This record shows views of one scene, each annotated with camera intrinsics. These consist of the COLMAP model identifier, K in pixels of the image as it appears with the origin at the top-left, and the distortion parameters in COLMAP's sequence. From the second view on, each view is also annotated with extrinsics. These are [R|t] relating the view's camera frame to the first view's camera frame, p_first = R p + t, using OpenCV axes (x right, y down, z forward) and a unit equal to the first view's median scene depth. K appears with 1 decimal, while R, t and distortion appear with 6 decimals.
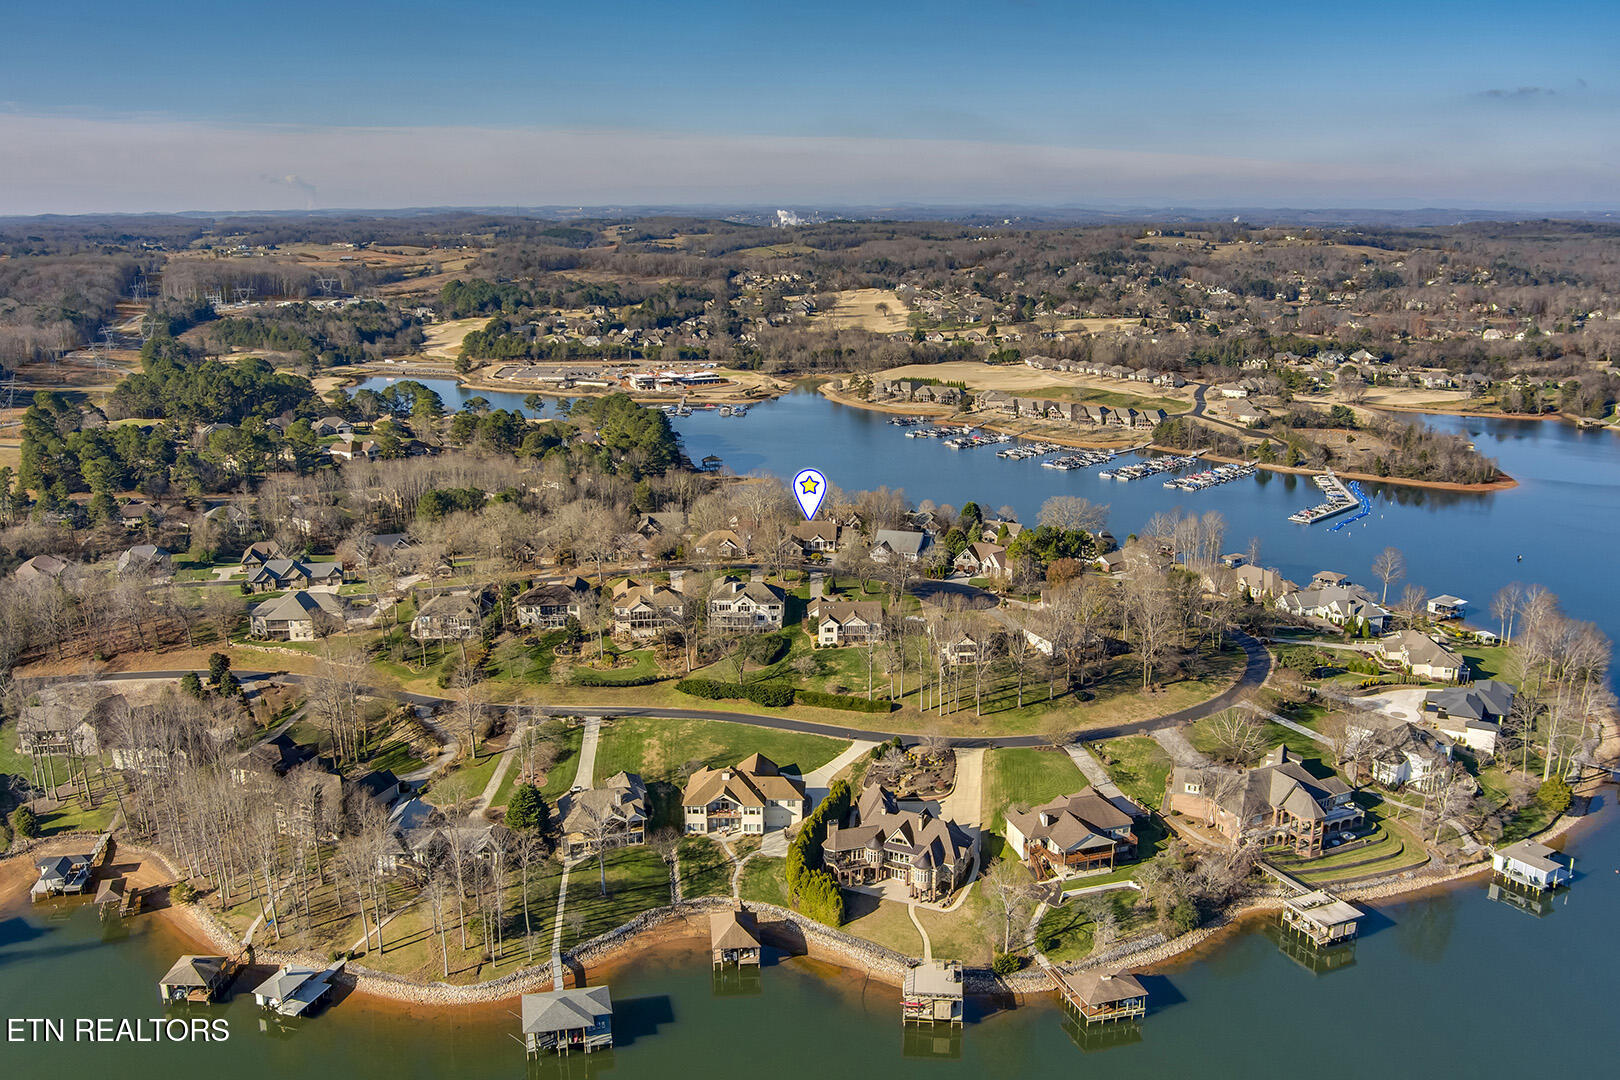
lens RADIAL K [[1308.6, 0, 801.0], [0, 1308.6, 556.0], [0, 0, 1]] dist [-0.094123, 0.056644]
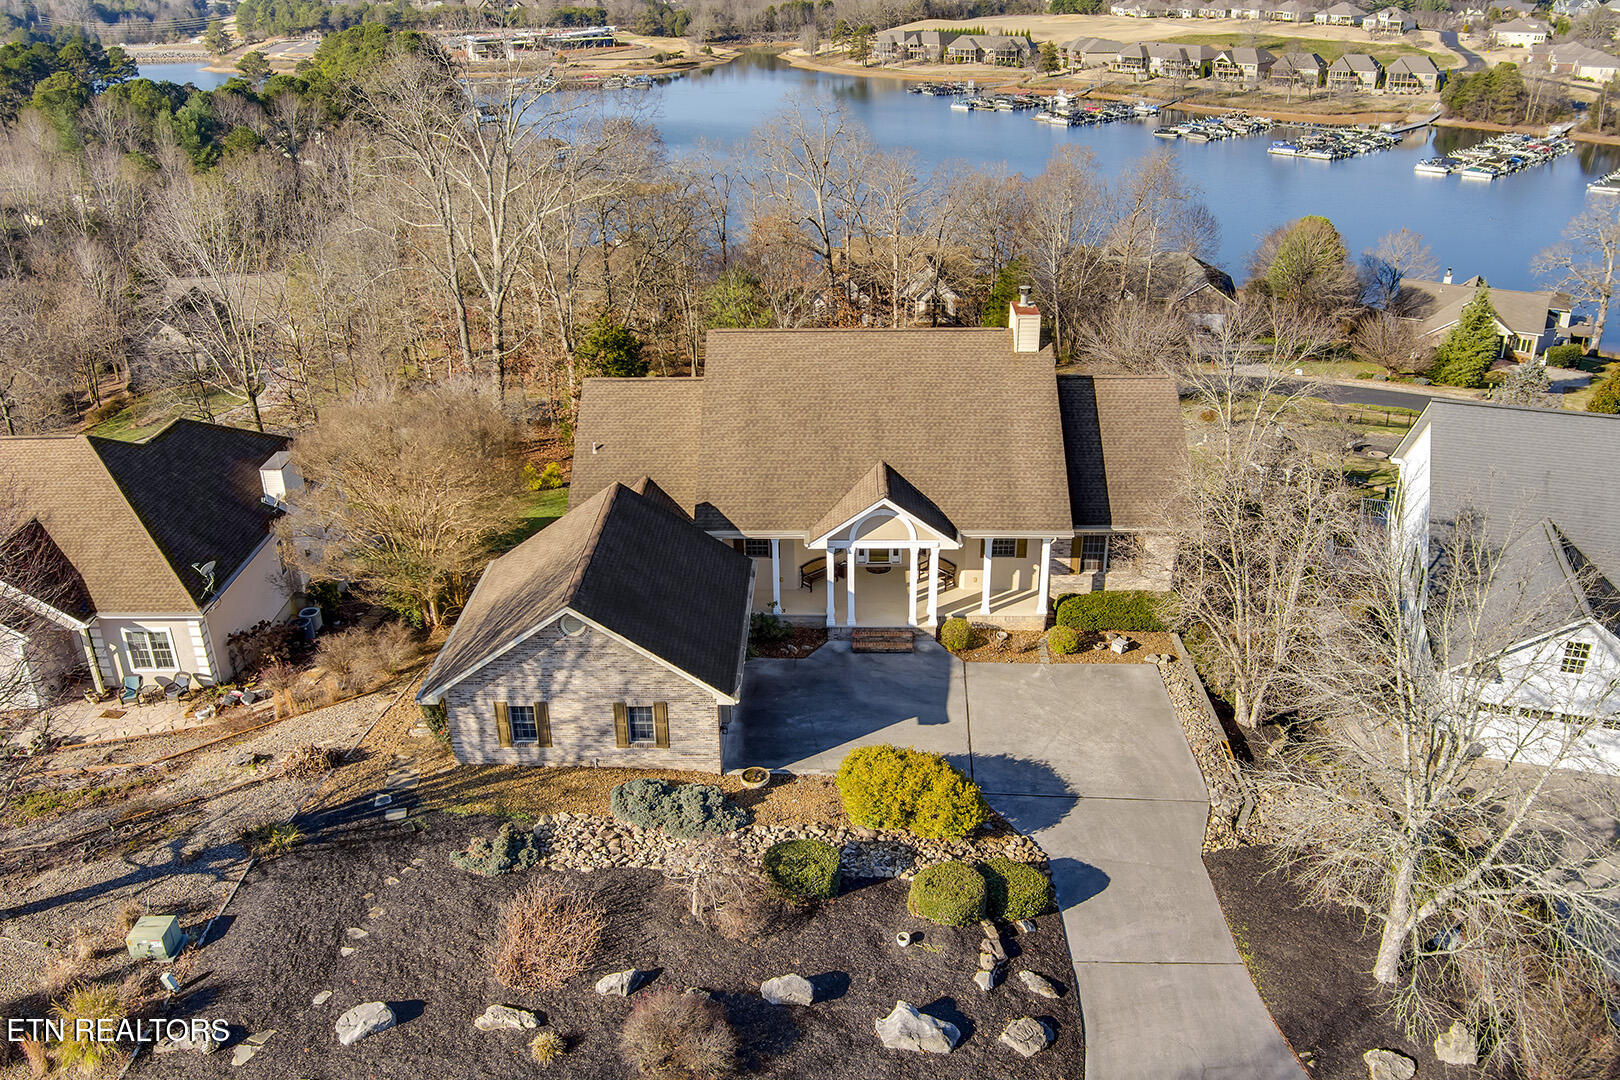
lens RADIAL K [[1308.6, 0, 801.0], [0, 1308.6, 556.0], [0, 0, 1]] dist [-0.094123, 0.056644]
pose [[0.999305, -0.025945, 0.026771, 0.001516], [0.020480, 0.982091, 0.187292, -0.012579], [-0.031151, -0.186614, 0.981939, 0.384946]]
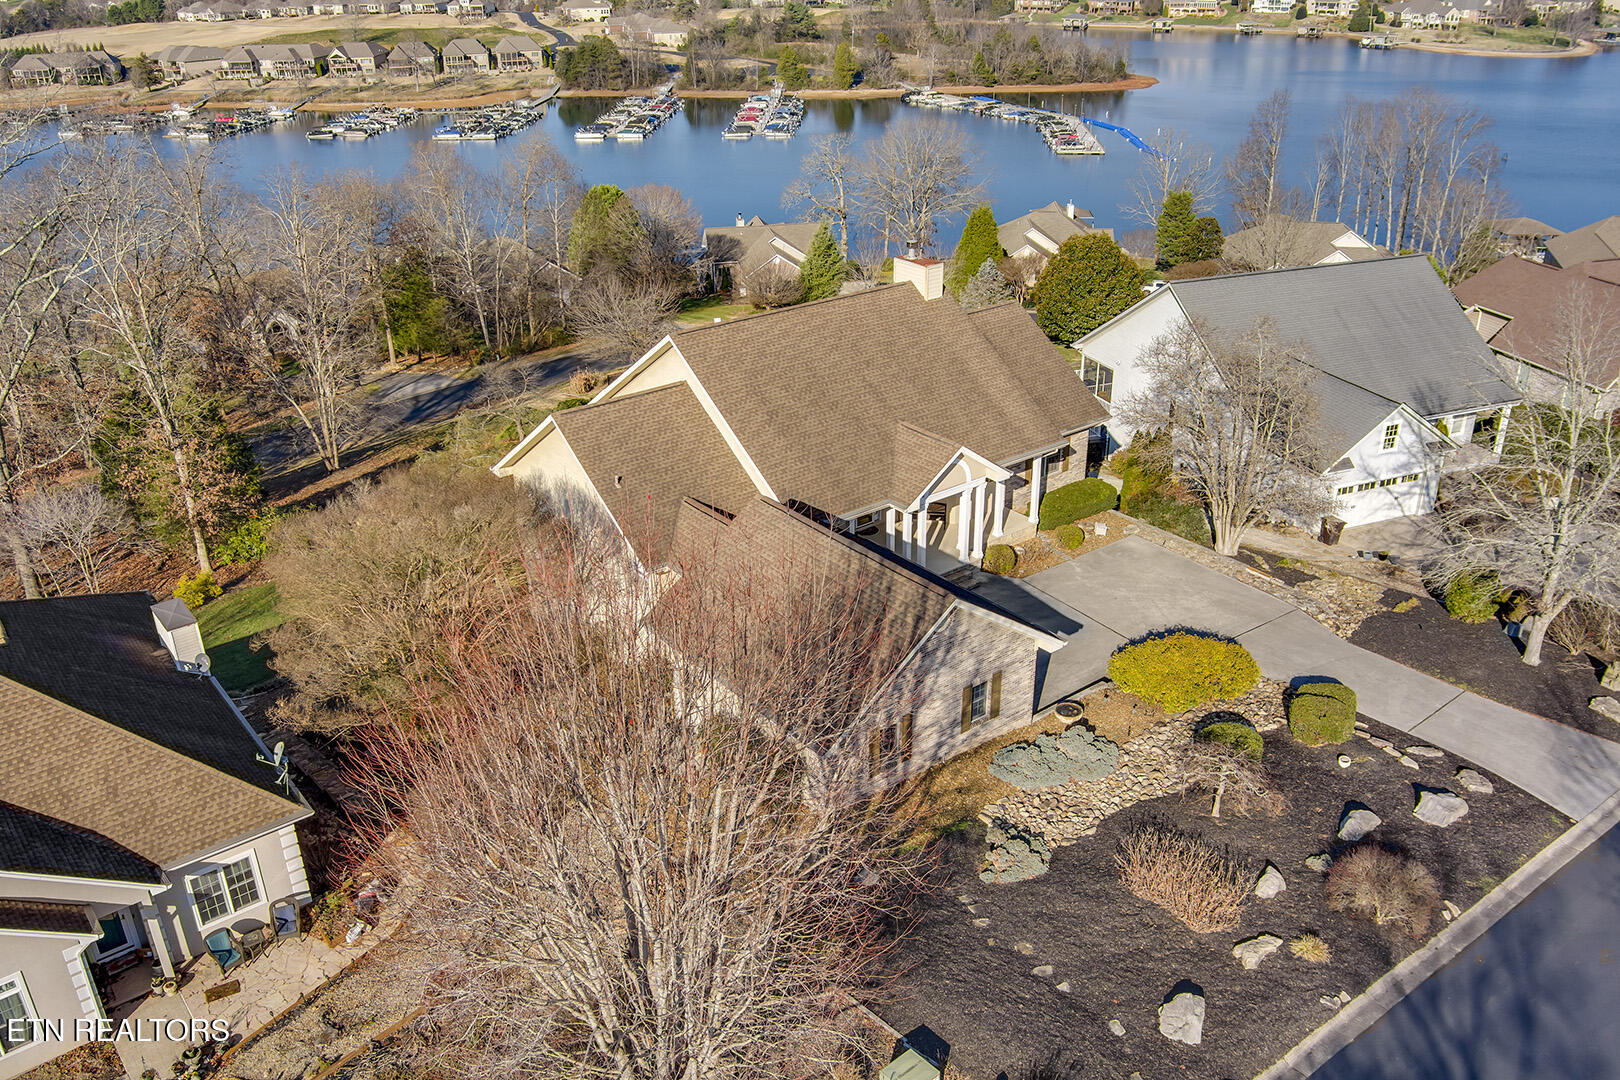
lens RADIAL K [[1308.6, 0, 801.0], [0, 1308.6, 556.0], [0, 0, 1]] dist [-0.094123, 0.056644]
pose [[0.754694, -0.299209, 0.583876, -0.023908], [0.180234, 0.950263, 0.254001, -0.015019], [-0.630835, -0.086459, 0.771085, 0.394695]]
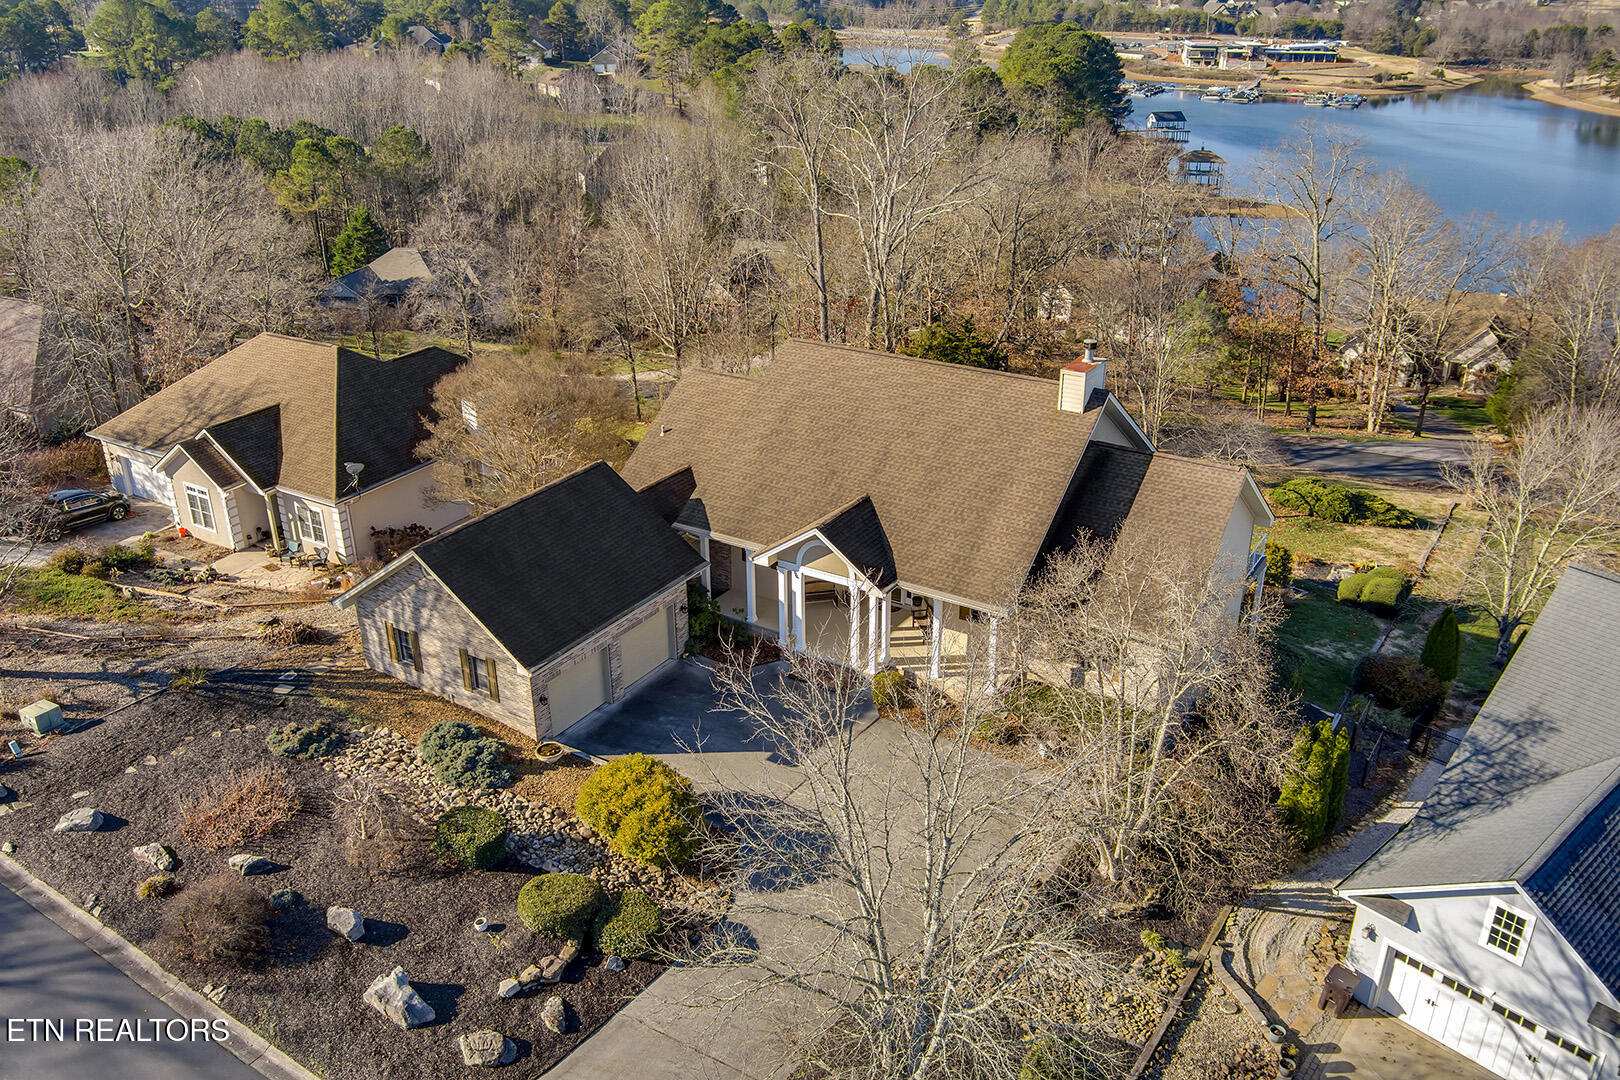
lens RADIAL K [[1311.8, 0, 804.1], [0, 1311.8, 546.4], [0, 0, 1]] dist [-0.103463, 0.067689]
pose [[0.876368, 0.196230, -0.439856, 0.021741], [-0.115861, 0.972315, 0.202930, -0.014142], [0.467500, -0.126879, 0.874840, 0.389902]]
